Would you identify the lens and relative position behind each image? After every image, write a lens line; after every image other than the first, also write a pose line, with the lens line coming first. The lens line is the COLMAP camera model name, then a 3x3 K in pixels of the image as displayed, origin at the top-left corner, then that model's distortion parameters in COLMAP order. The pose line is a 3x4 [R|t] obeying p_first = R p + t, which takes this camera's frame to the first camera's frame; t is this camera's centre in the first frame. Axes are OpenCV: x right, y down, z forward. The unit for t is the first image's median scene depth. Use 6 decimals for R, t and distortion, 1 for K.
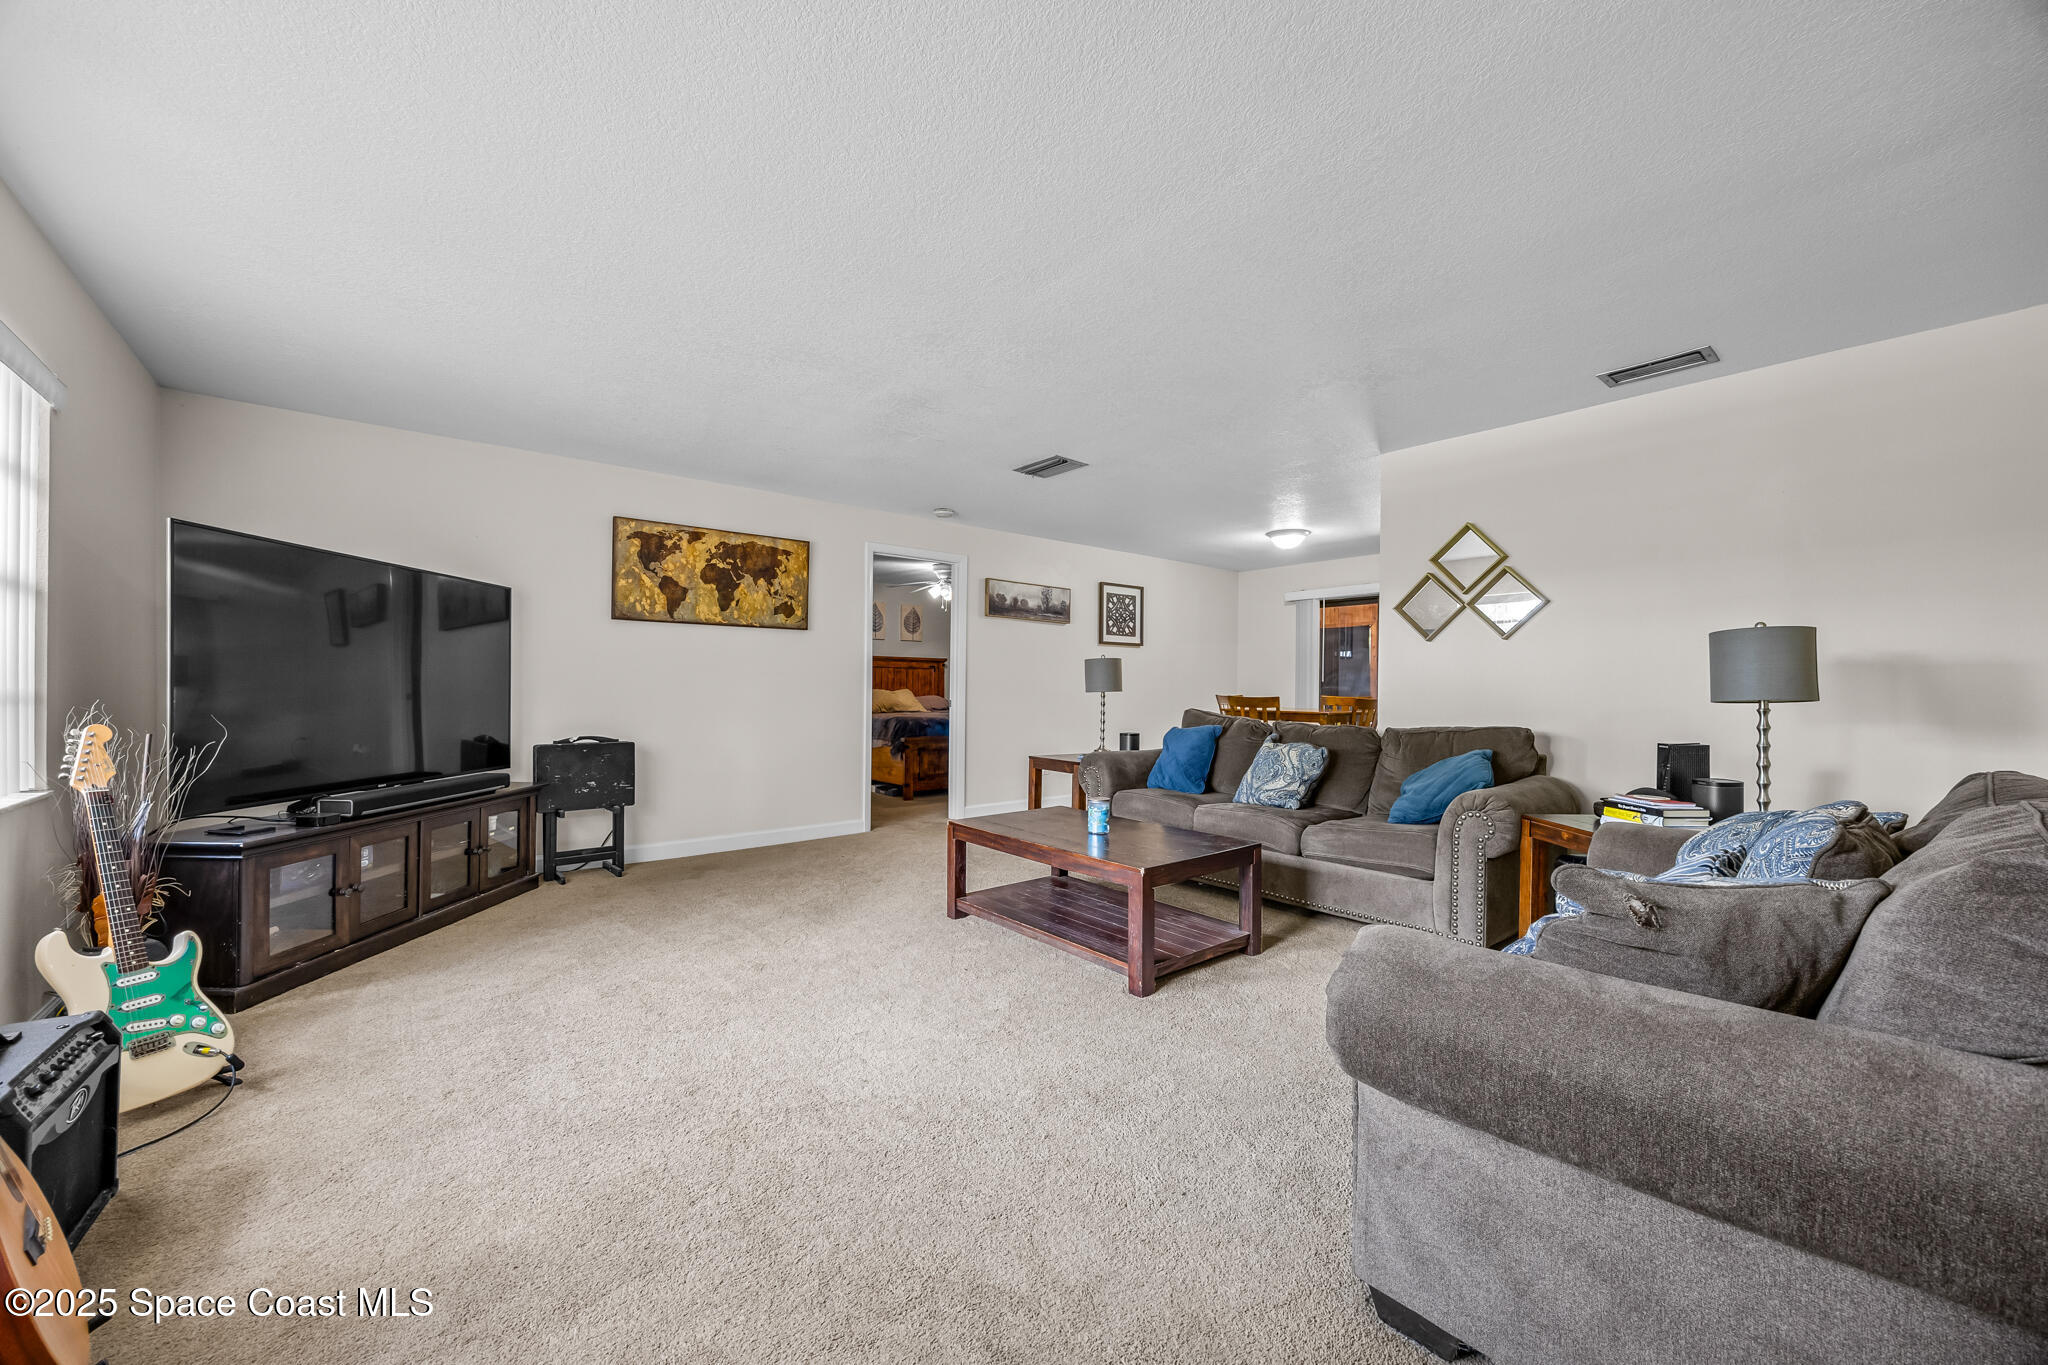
lens RADIAL K [[784.6, 0, 1024.0], [0, 784.6, 682.5], [0, 0, 1]] dist [0.000077, 0.000048]
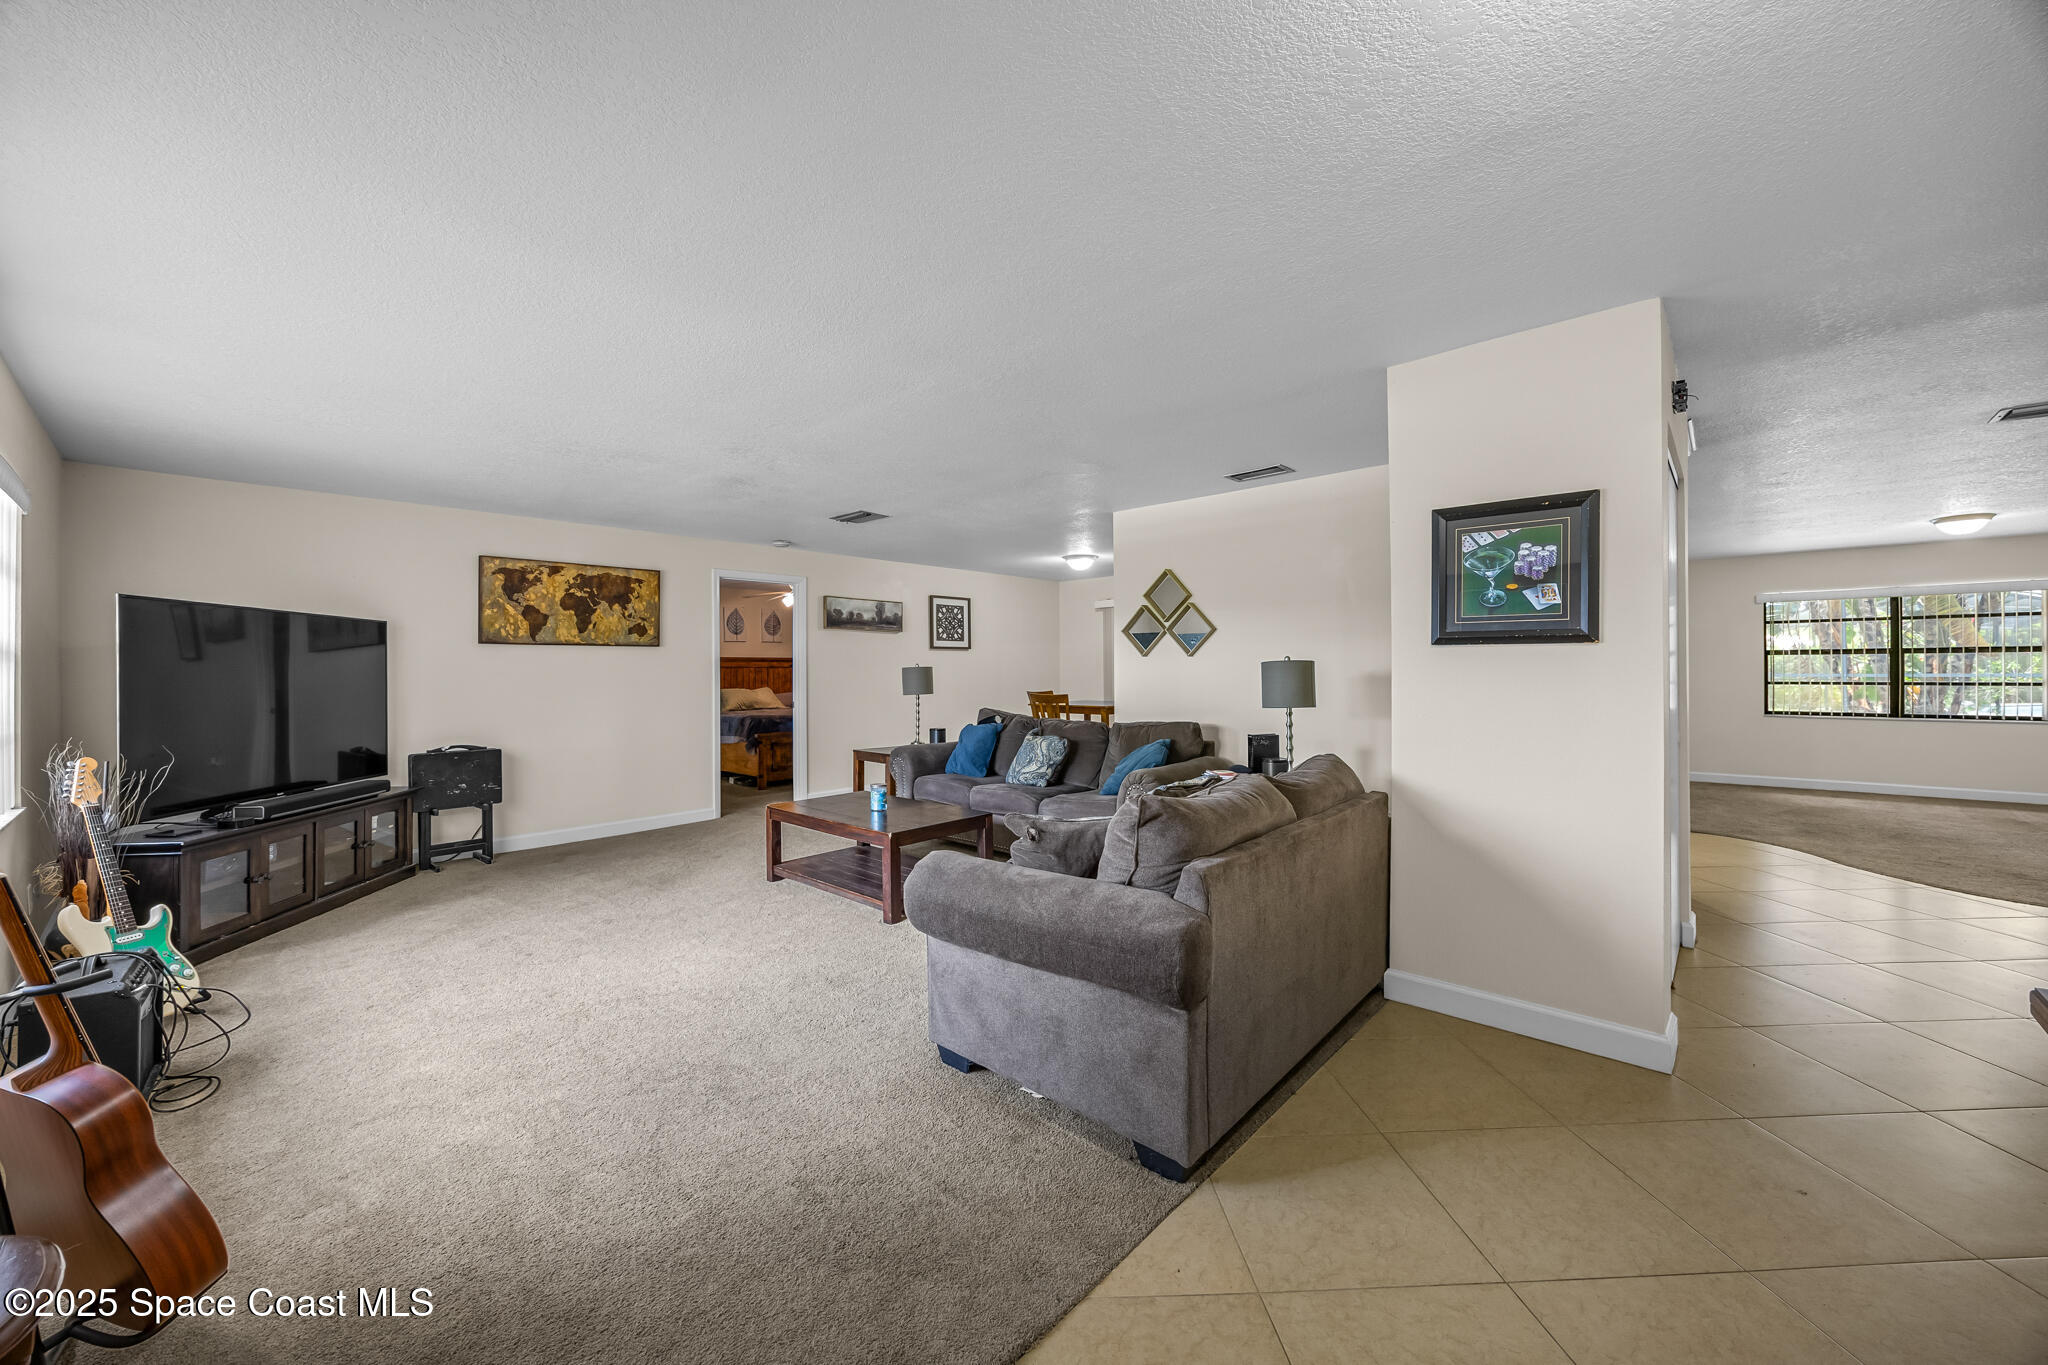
lens RADIAL K [[784.3, 0, 1016.7], [0, 784.3, 662.0], [0, 0, 1]] dist [0.000442, 0.000119]
pose [[0.991914, -0.014760, 0.126050, 0.129963], [0.015237, 0.999880, -0.002824, -0.041517], [-0.125993, 0.004722, 0.992020, -0.278533]]
